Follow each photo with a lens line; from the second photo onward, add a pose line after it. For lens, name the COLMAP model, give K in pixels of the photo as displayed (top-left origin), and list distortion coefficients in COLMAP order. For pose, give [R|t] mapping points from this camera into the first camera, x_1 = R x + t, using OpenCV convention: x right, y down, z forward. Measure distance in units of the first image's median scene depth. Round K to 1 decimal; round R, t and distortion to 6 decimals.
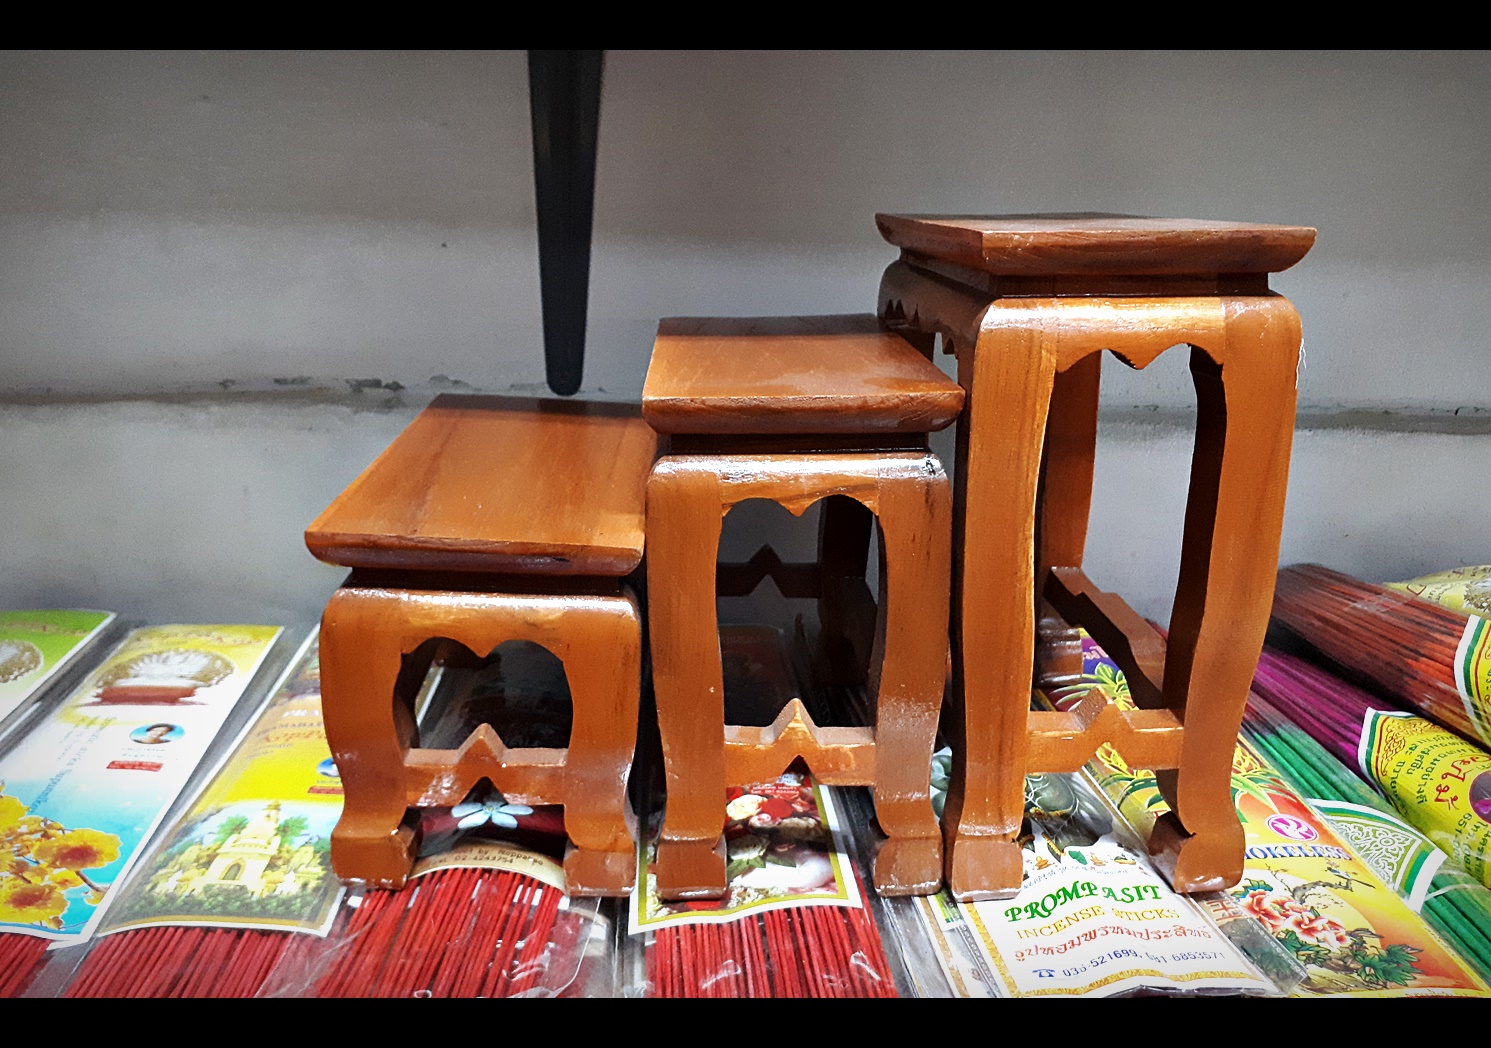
lens RADIAL K [[1156.6, 0, 805.7], [0, 1156.6, 550.2], [0, 0, 1]] dist [0.037711, -0.085639]
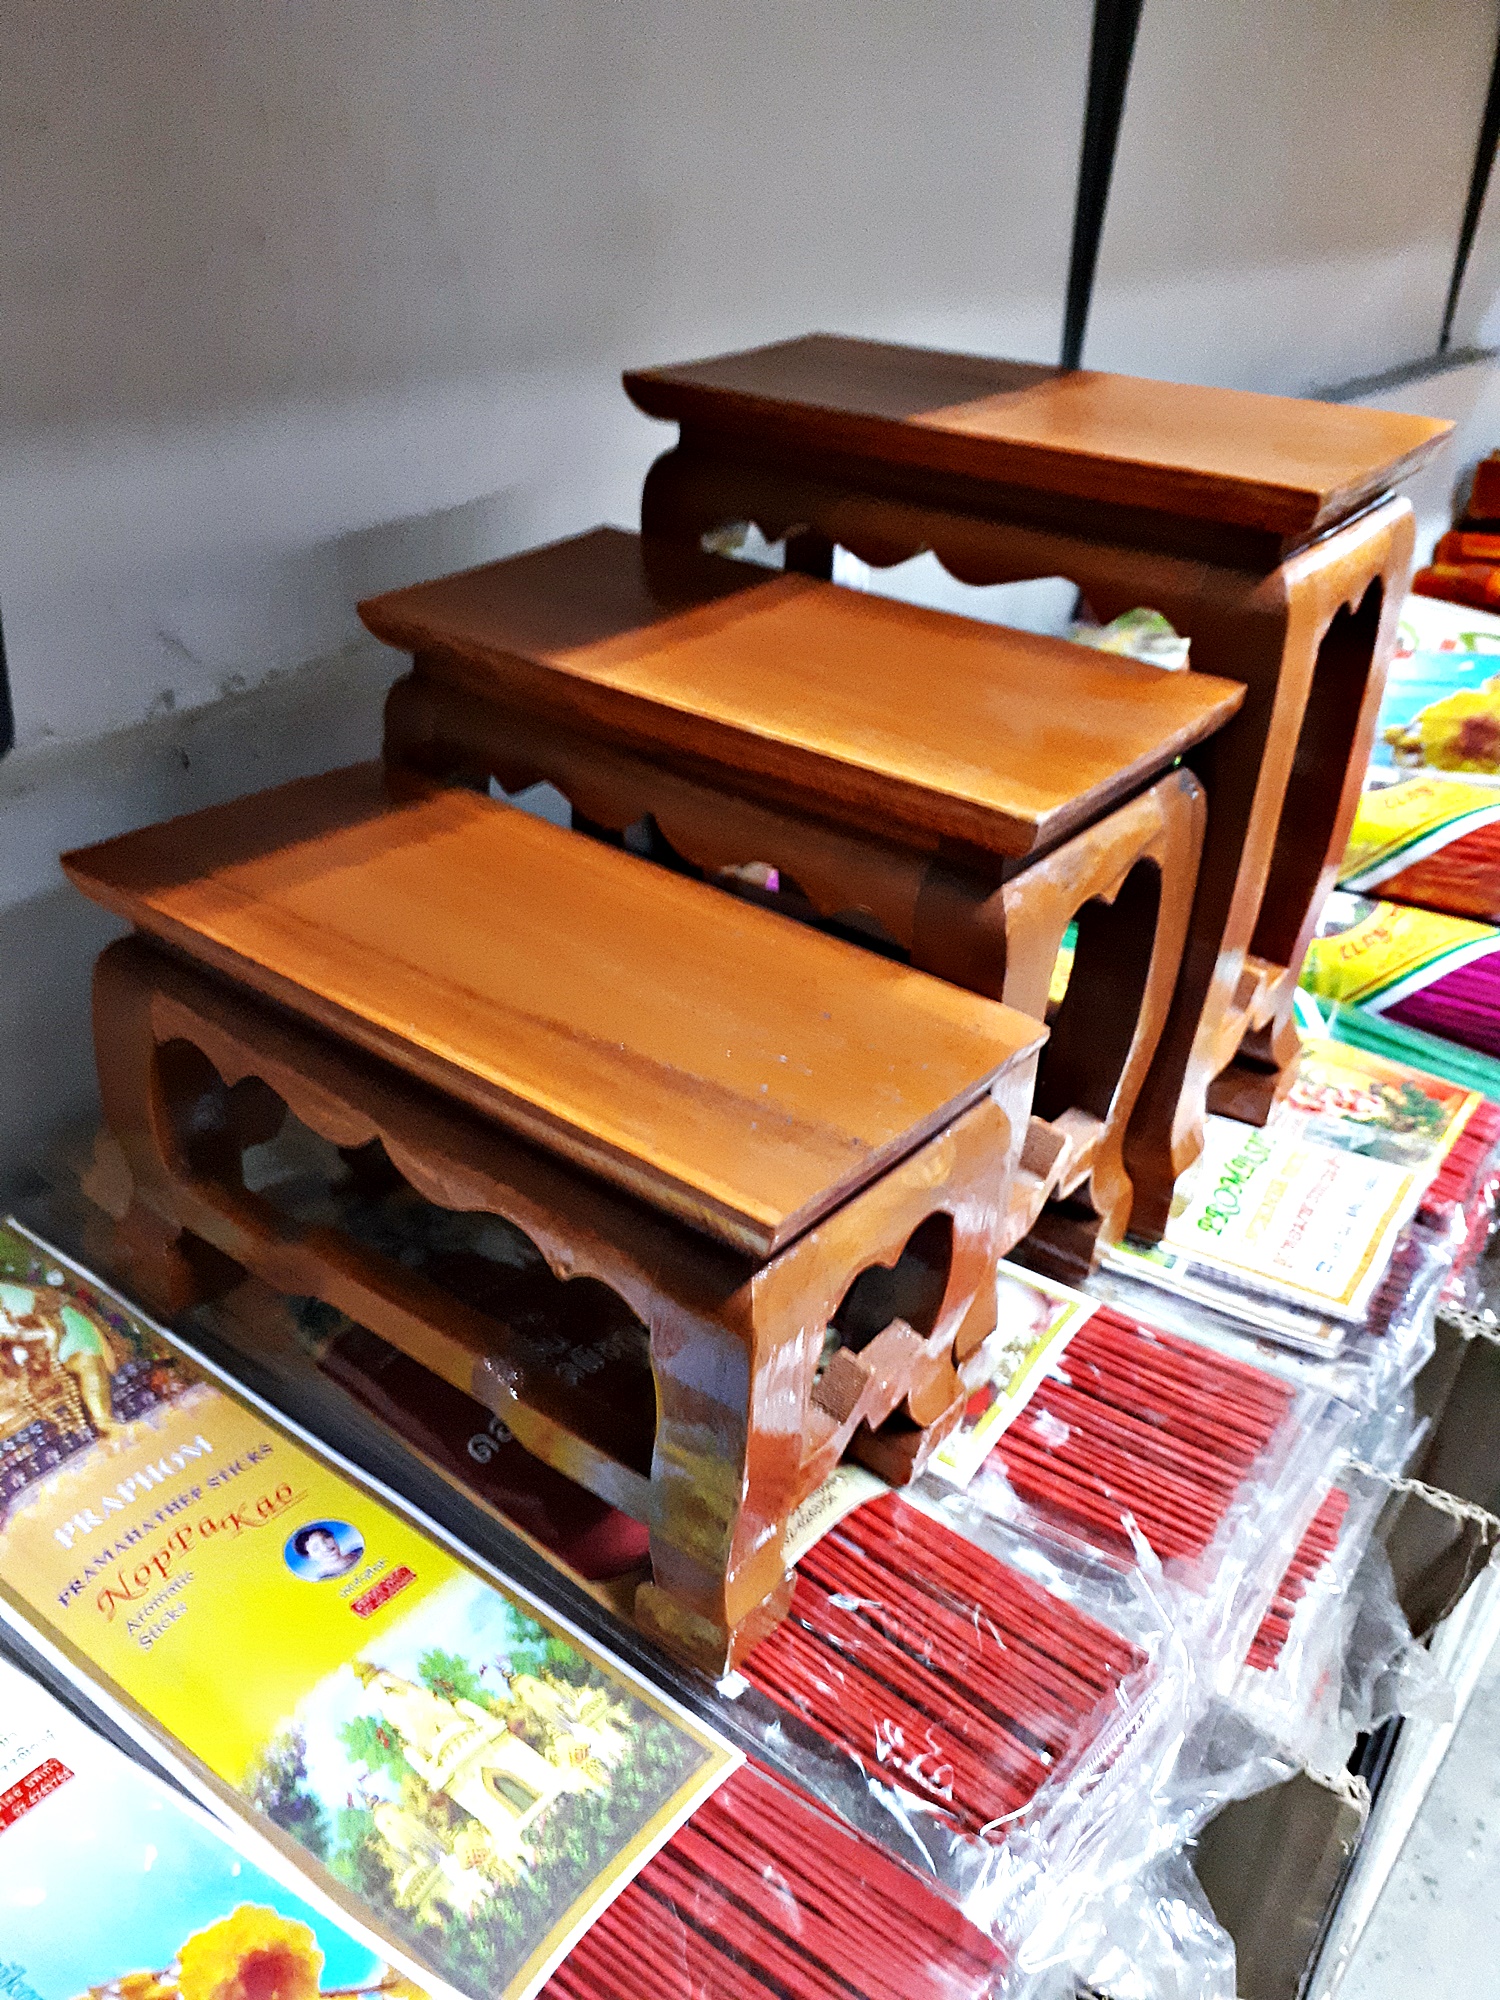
lens RADIAL K [[1537.5, 0, 718.1], [0, 1537.5, 1025.0], [0, 0, 1]] dist [0.007276, -0.037133]
pose [[0.684162, -0.387975, 0.617574, -0.736437], [0.207974, 0.915394, 0.344675, -0.313435], [-0.699048, -0.107374, 0.706967, 0.416426]]
